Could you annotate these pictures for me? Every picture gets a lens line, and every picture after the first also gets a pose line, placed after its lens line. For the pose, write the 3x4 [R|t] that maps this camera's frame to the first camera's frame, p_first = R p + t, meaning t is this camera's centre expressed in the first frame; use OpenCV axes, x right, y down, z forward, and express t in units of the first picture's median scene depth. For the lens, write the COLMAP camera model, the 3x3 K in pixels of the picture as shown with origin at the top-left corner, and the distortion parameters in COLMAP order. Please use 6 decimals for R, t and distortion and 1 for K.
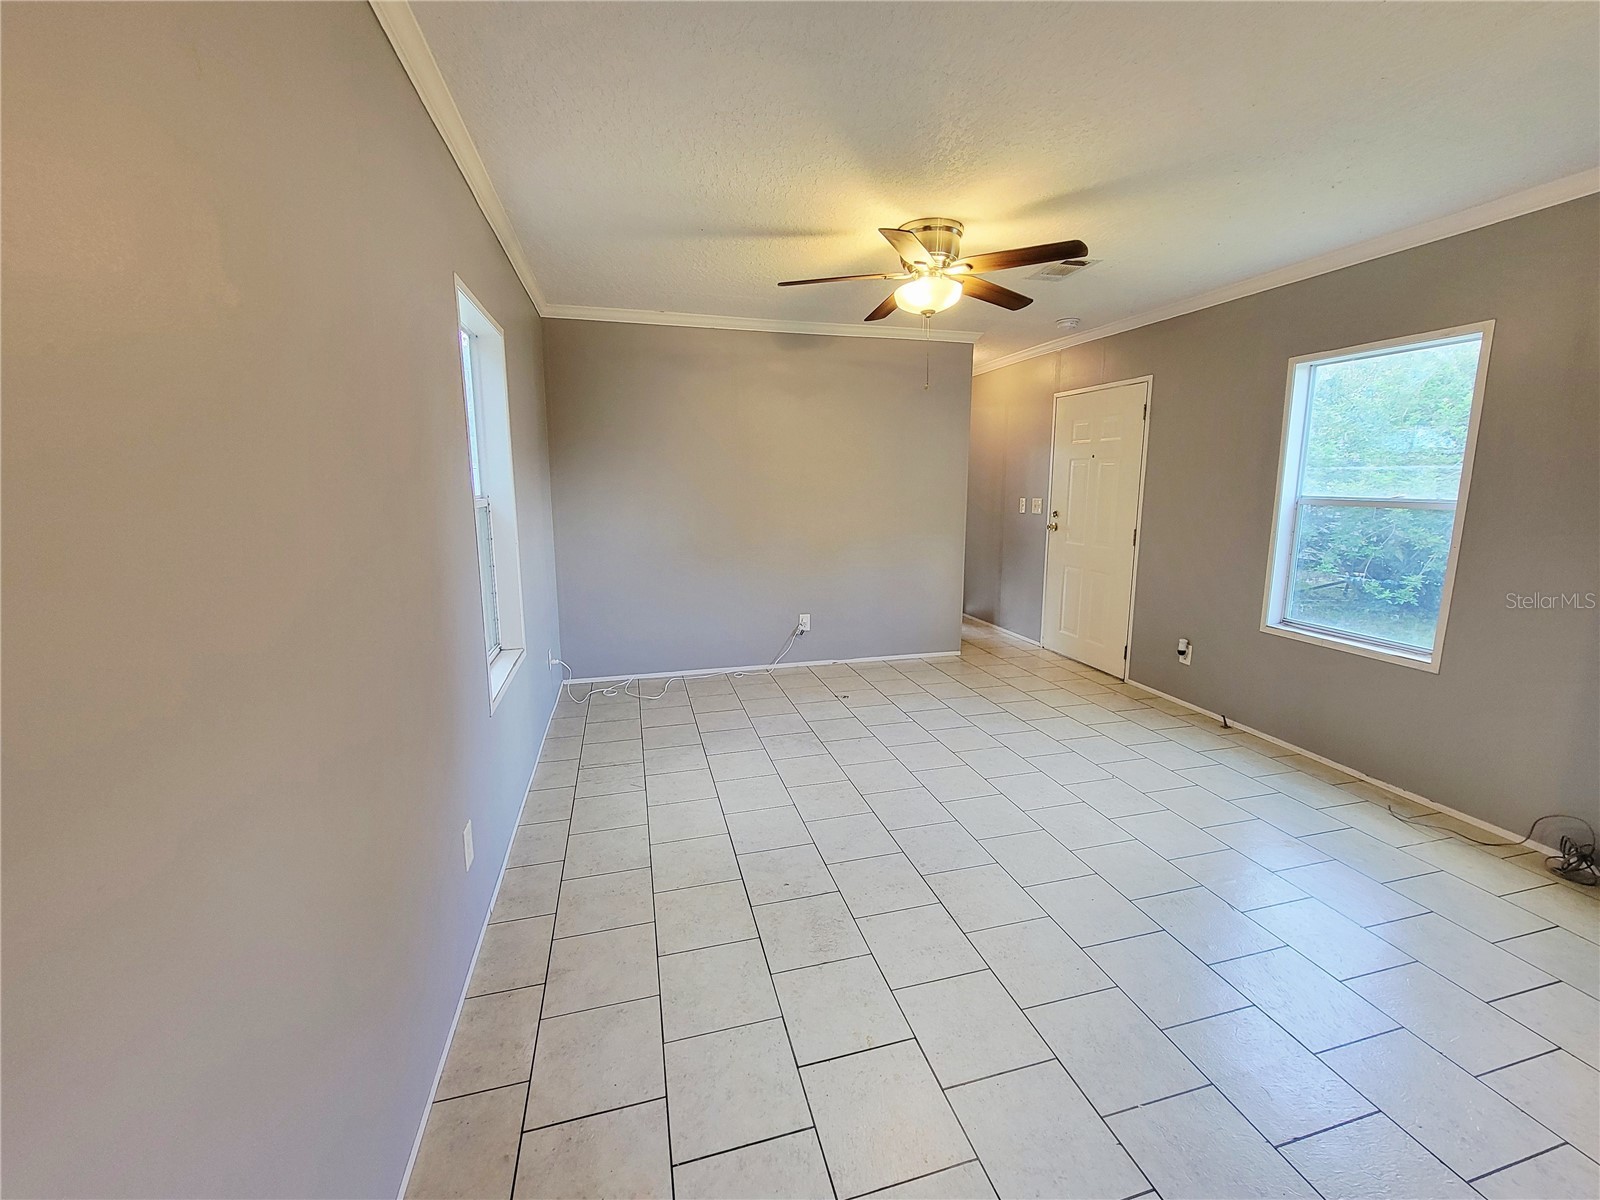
lens RADIAL K [[656.3, 0, 800.9], [0, 656.3, 588.8], [0, 0, 1]] dist [-0.003485, 0.000183]
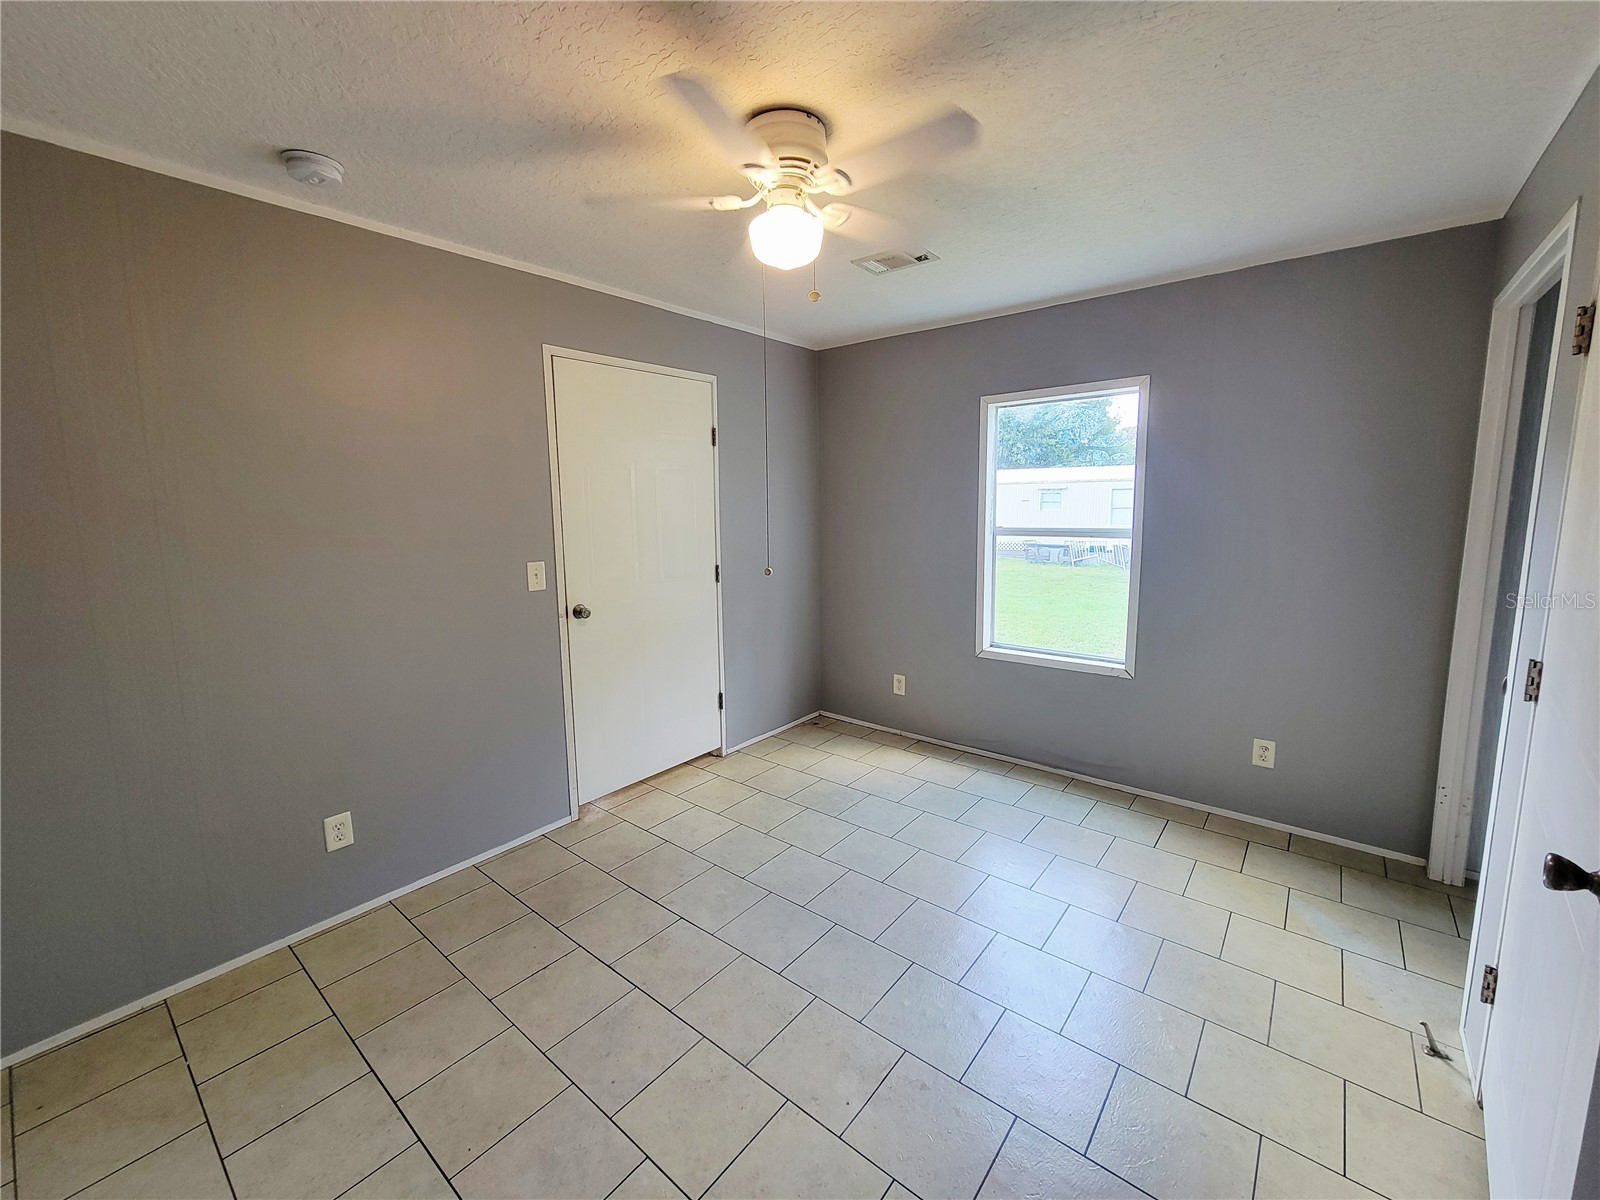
lens RADIAL K [[656.3, 0, 807.1], [0, 656.3, 605.2], [0, 0, 1]] dist [-0.003485, 0.000183]
pose [[0.816529, -0.094869, 0.569457, -0.087148], [0.106654, 0.994215, 0.012704, -0.046298], [-0.567367, 0.050362, 0.821923, 0.225552]]
